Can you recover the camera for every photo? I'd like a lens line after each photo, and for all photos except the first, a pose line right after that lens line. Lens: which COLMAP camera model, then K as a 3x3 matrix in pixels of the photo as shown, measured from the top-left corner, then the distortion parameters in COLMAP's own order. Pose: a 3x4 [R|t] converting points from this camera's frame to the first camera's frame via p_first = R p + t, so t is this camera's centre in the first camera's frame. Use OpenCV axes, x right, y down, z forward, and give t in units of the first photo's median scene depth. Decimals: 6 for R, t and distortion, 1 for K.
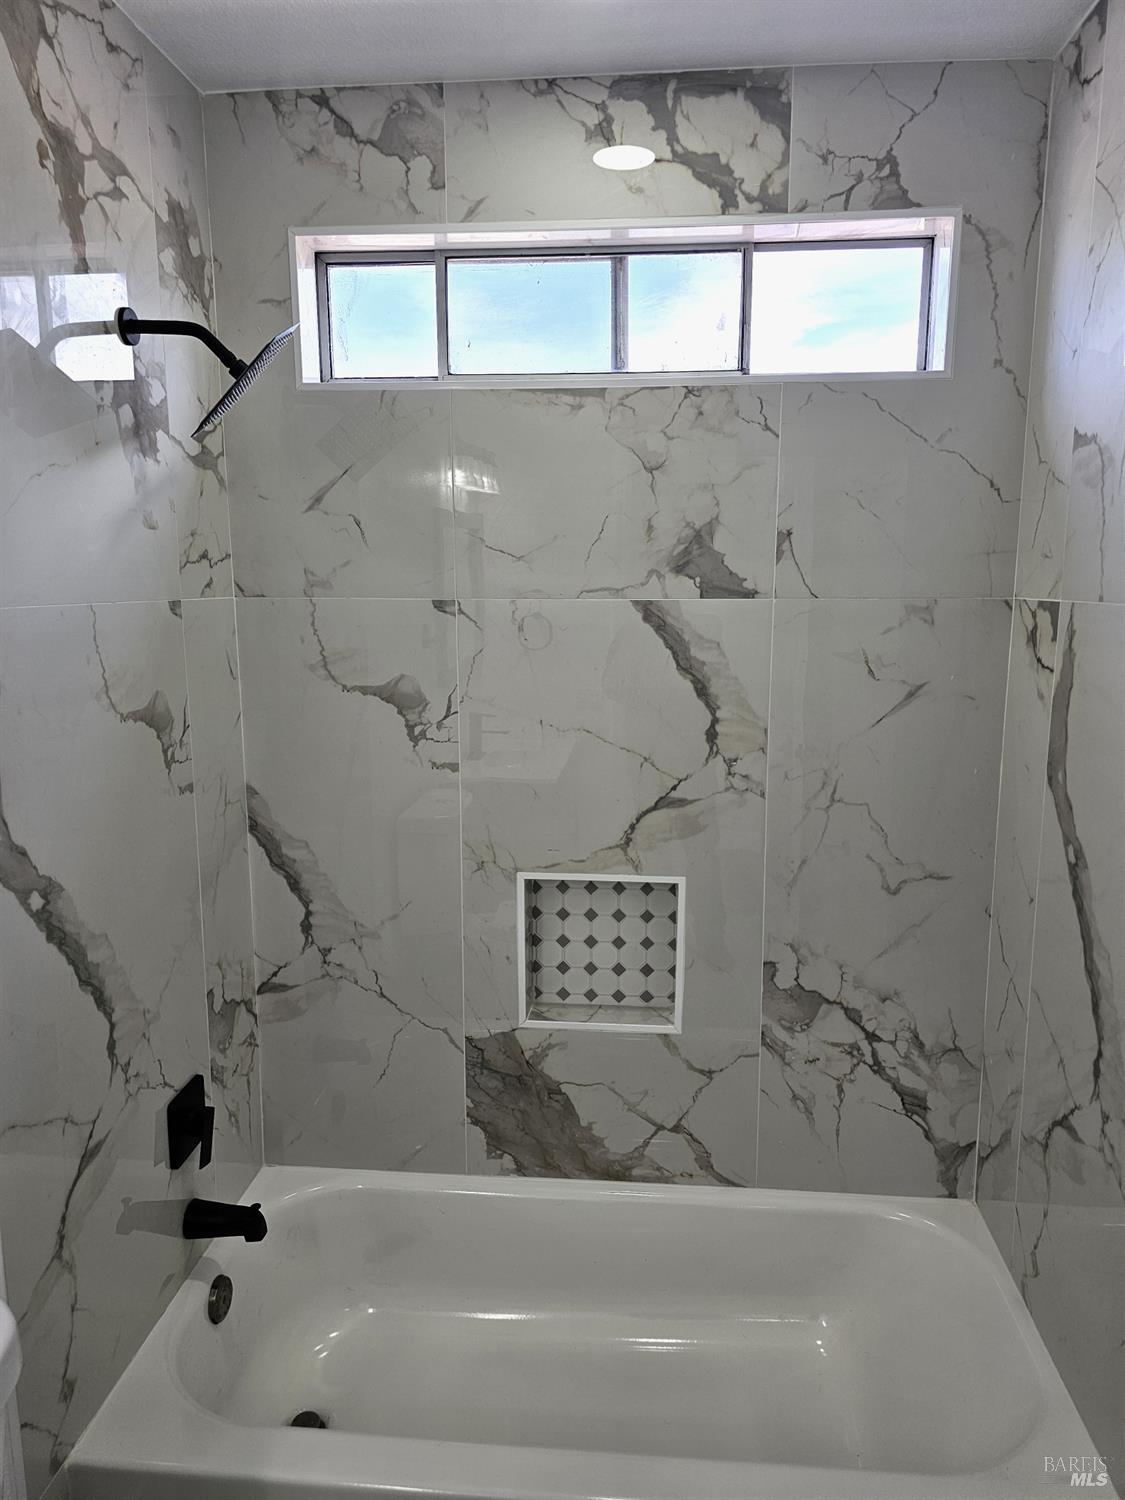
lens RADIAL K [[1007.7, 0, 585.4], [0, 1007.7, 741.9], [0, 0, 1]] dist [0.062540, -0.068334]
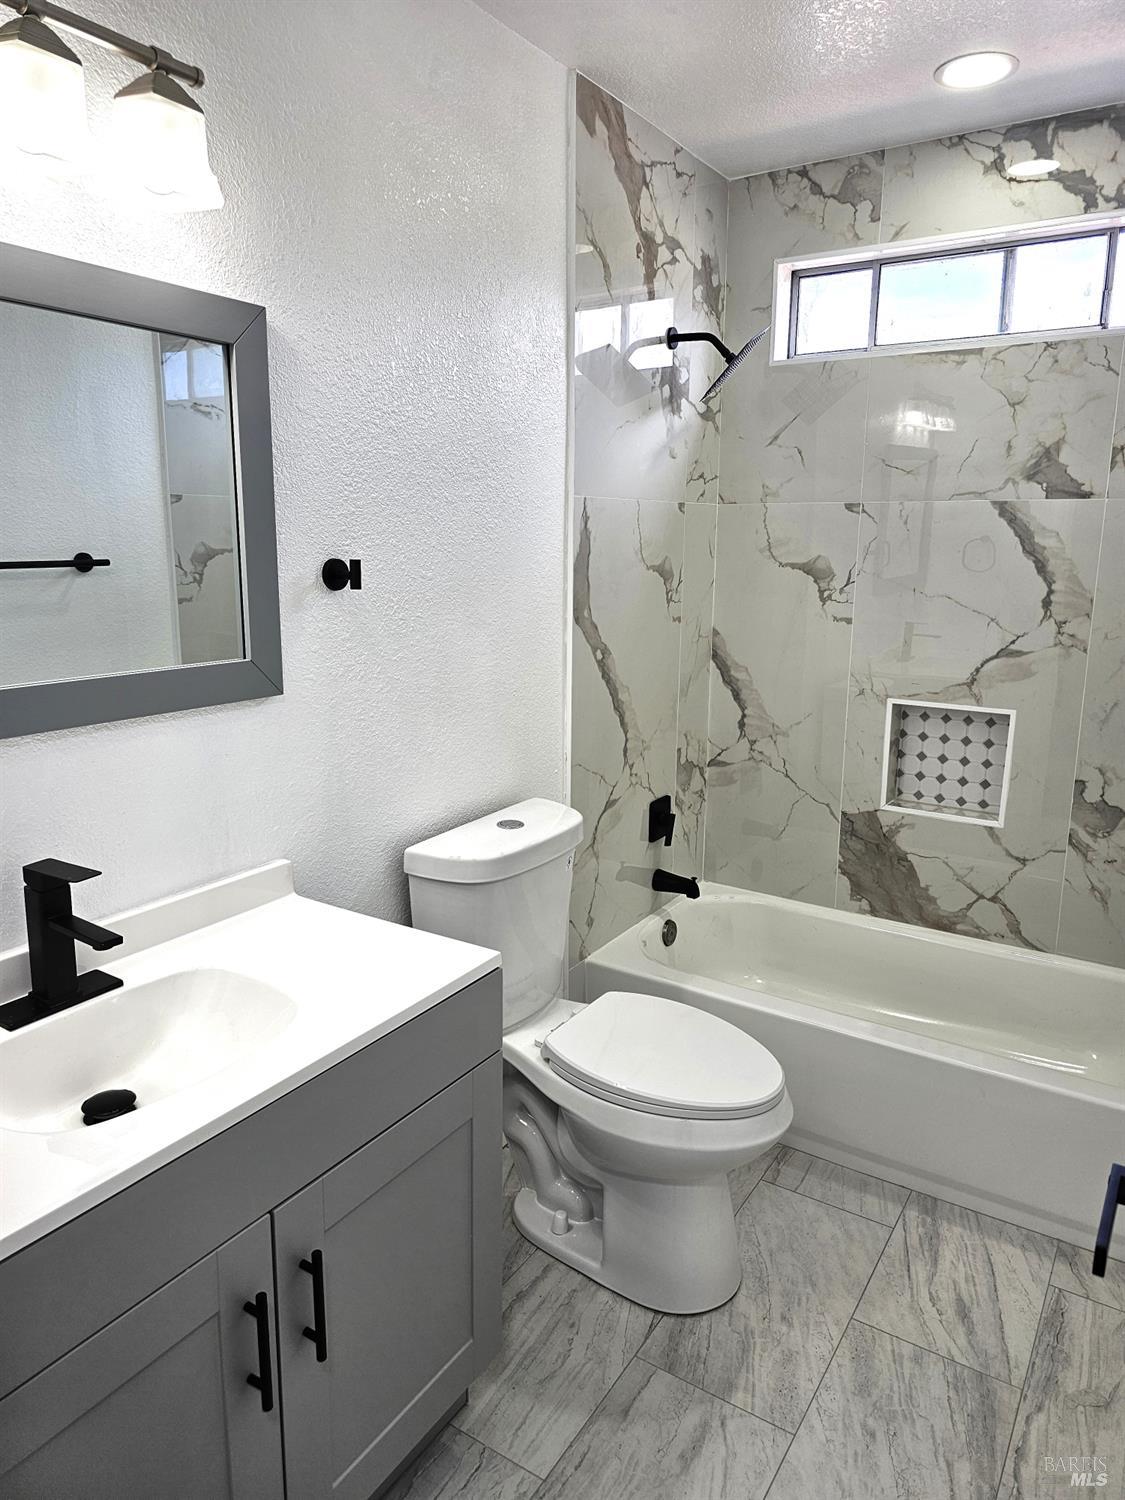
lens RADIAL K [[1005.5, 0, 559.5], [0, 1005.5, 723.8], [0, 0, 1]] dist [0.069240, -0.061940]
pose [[0.877688, 0.099268, -0.468839, 0.213038], [-0.086140, 0.995056, 0.049427, 0.145187], [0.471428, -0.002996, 0.881900, -0.507615]]
